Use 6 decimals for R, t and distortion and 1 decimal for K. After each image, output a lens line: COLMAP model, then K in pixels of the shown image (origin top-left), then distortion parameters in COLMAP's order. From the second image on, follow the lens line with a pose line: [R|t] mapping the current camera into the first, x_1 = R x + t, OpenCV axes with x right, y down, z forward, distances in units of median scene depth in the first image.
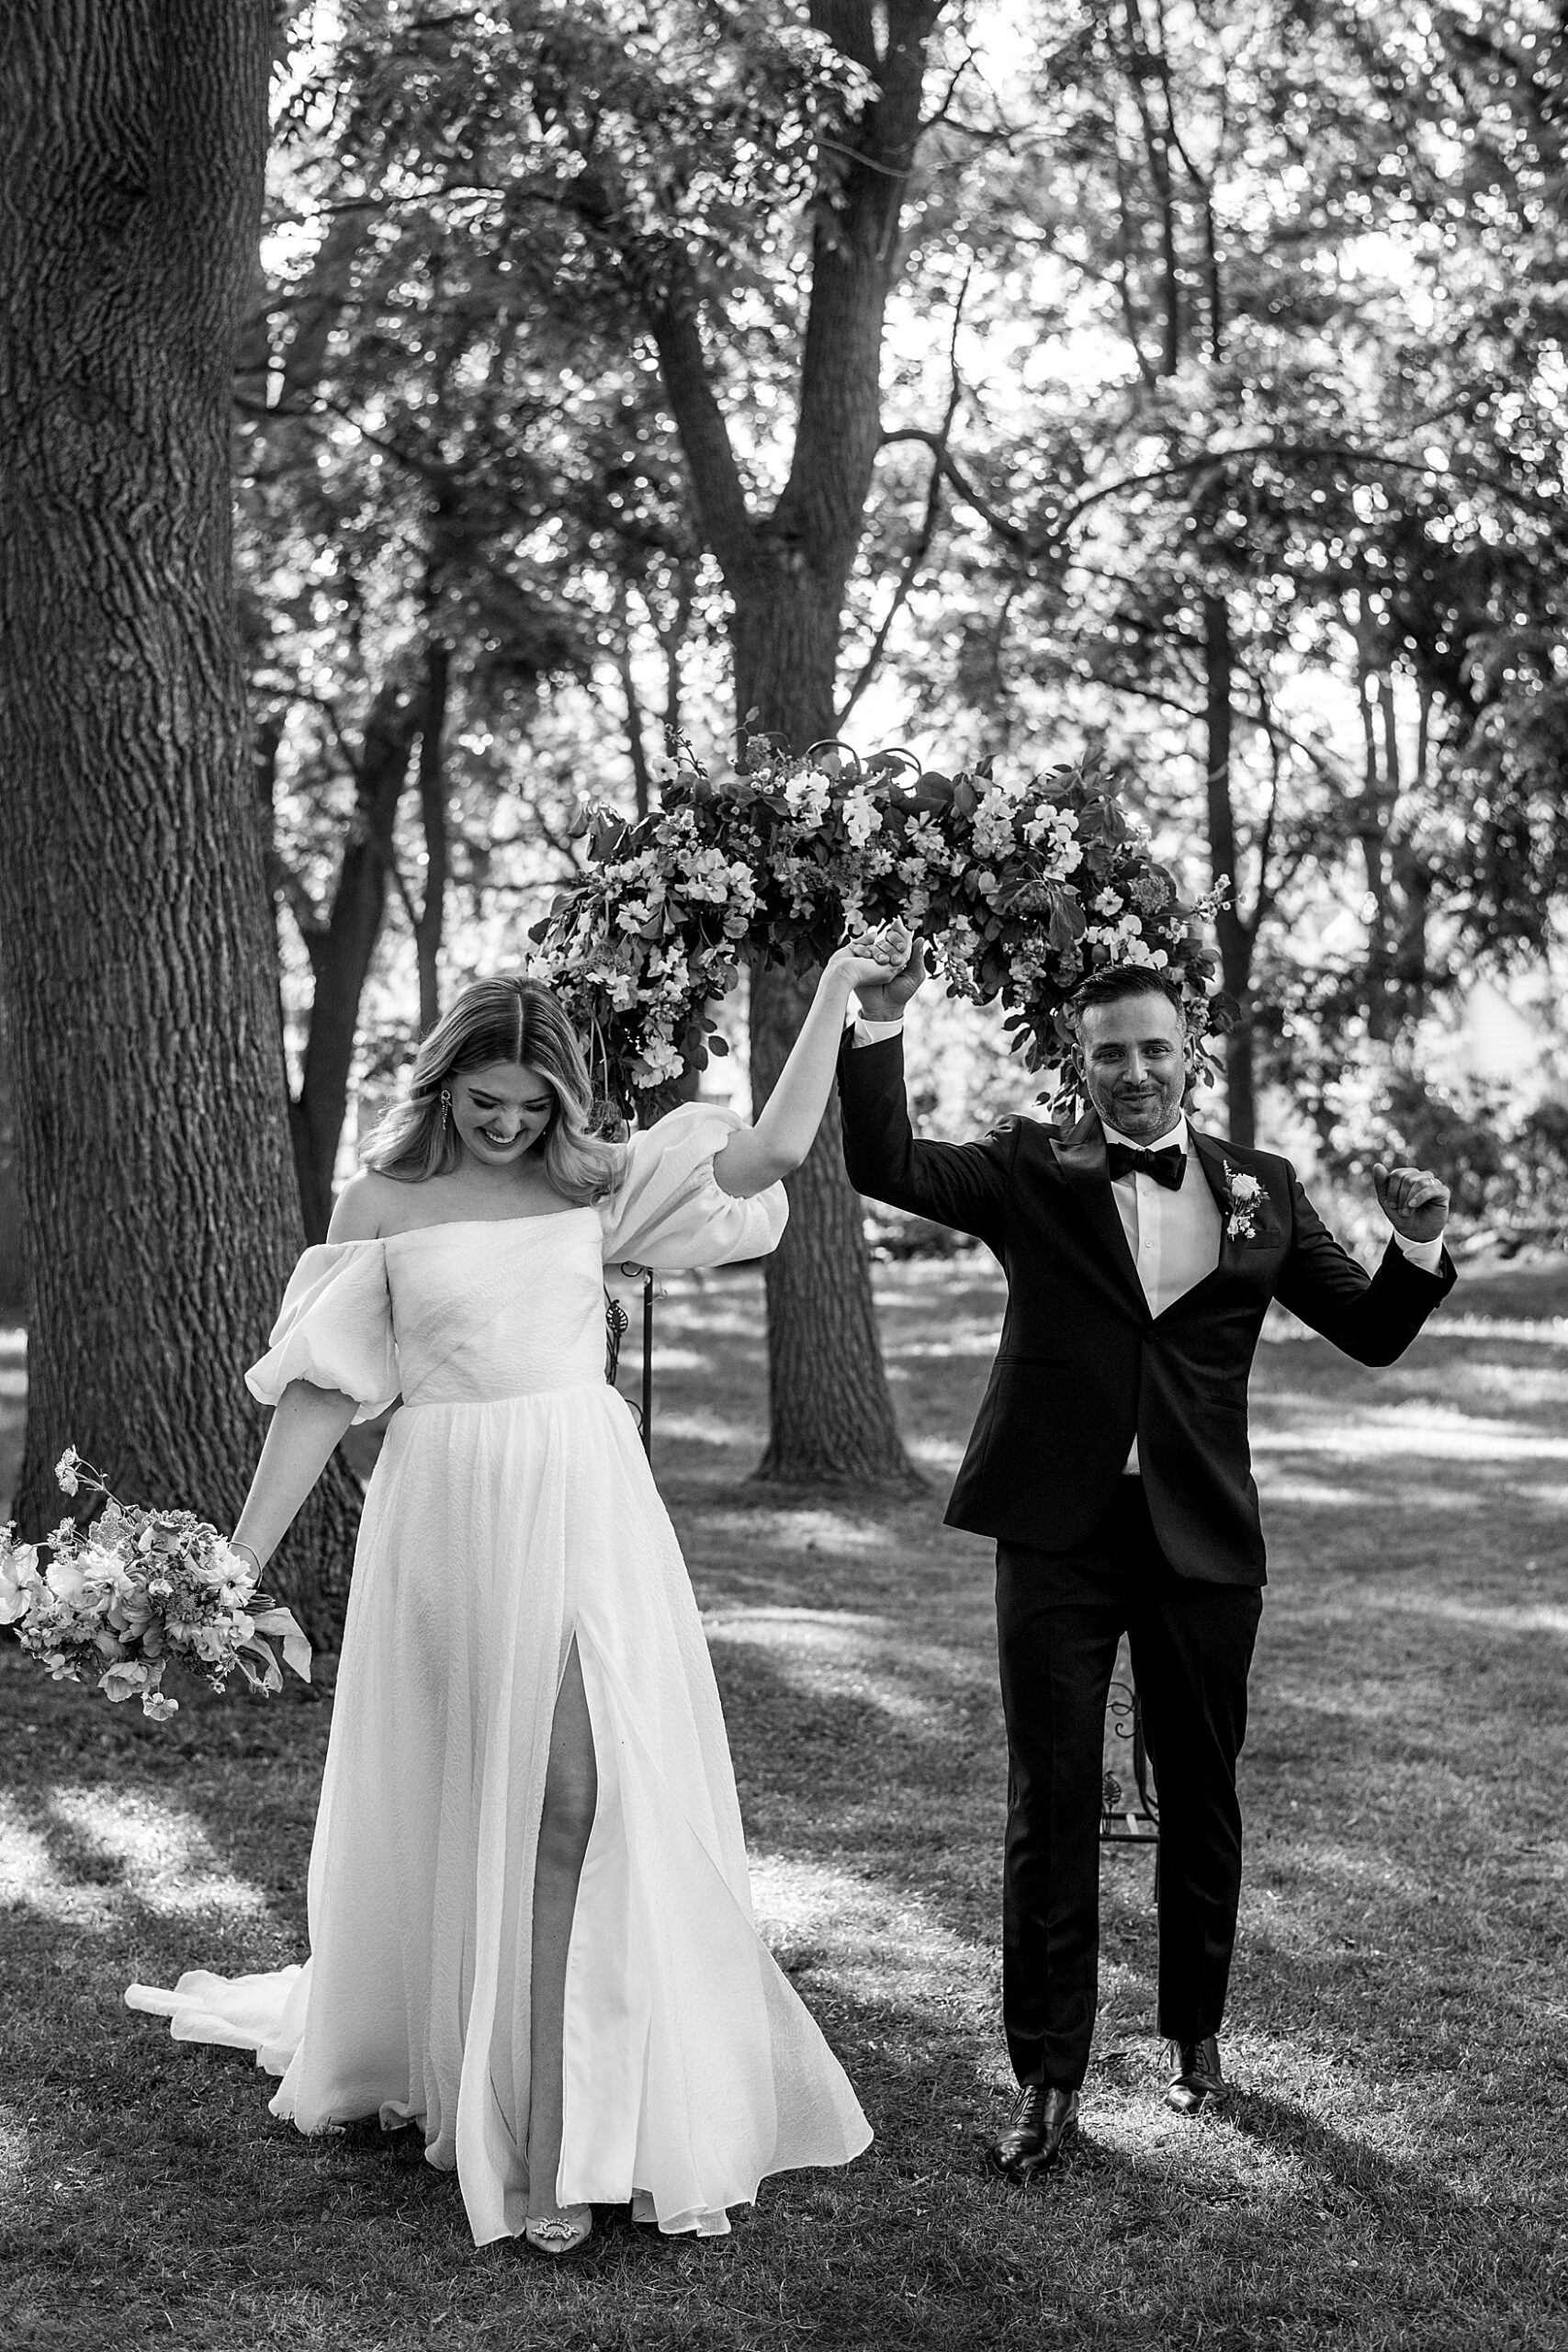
lens RADIAL K [[3917.6, 0, 783.6], [0, 3917.6, 1175.3], [0, 0, 1]] dist [-0.003696, 0.000000]
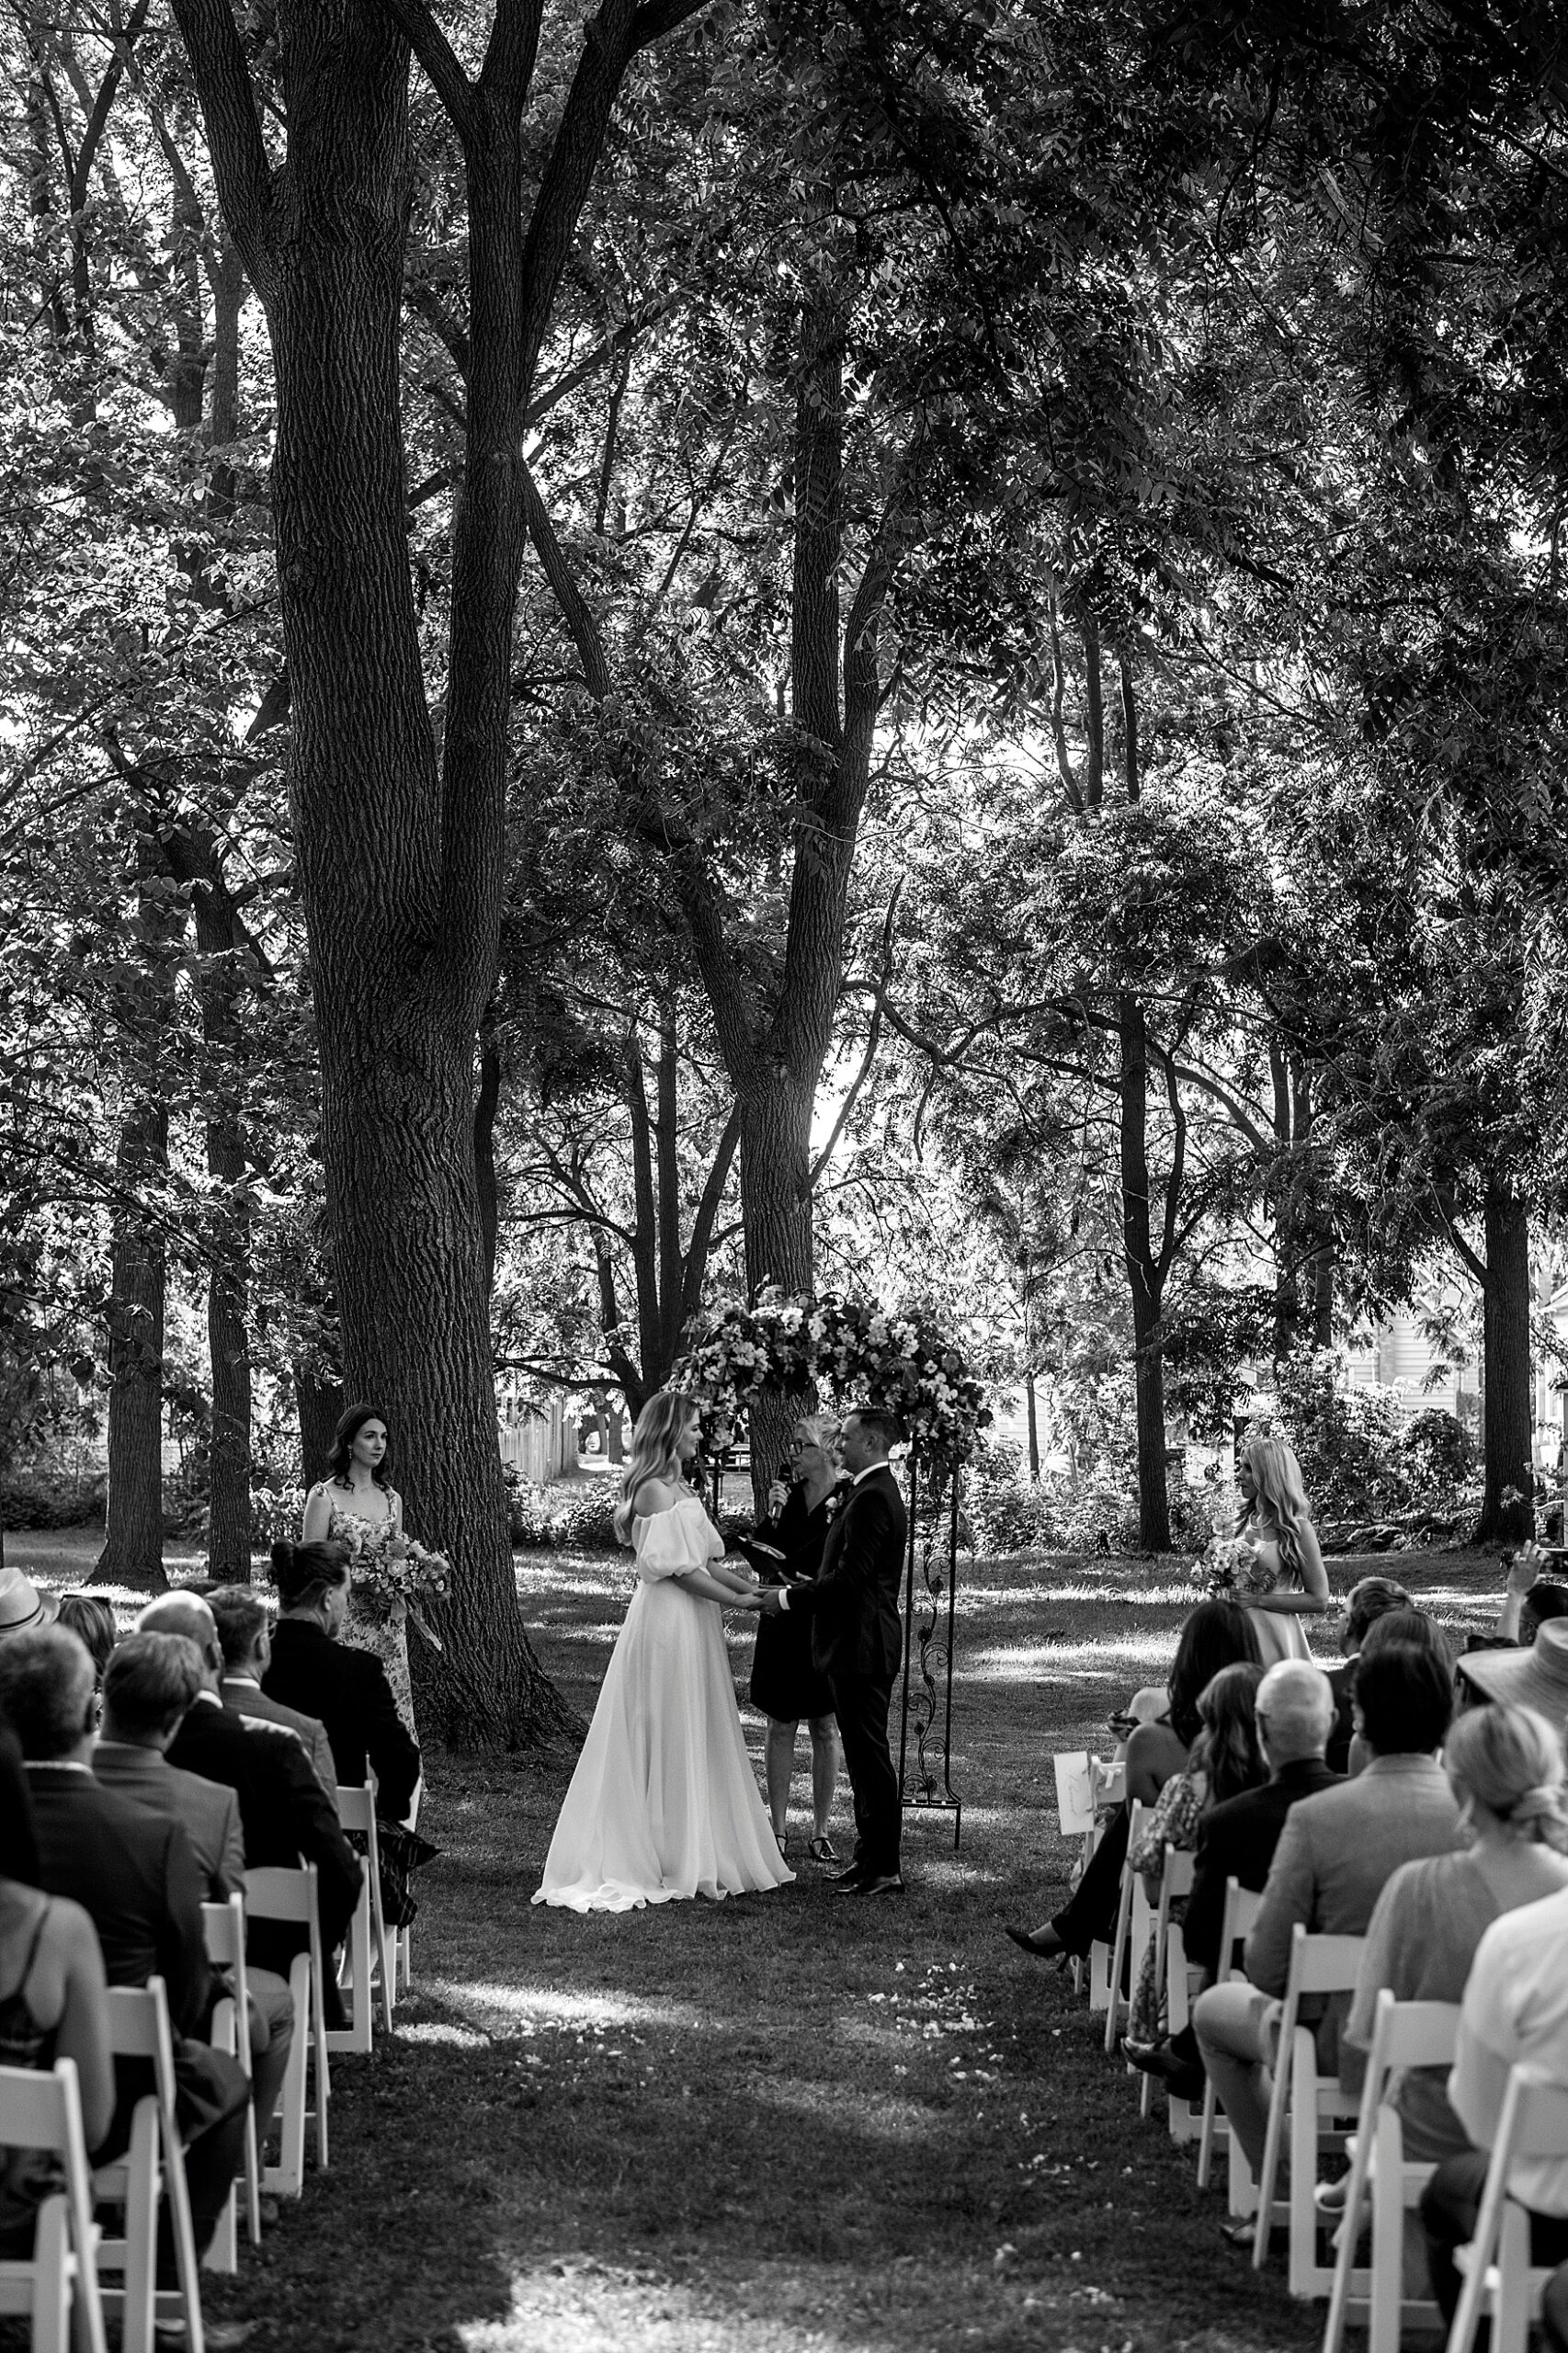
lens RADIAL K [[3919.6, 0, 788.0], [0, 3919.6, 1178.2], [0, 0, 1]] dist [-0.003696, 0.000000]
pose [[0.999938, 0.008241, 0.007481, -0.012991], [-0.007671, 0.997280, -0.073307, -0.014434], [-0.008064, 0.073246, 0.997281, -1.166230]]
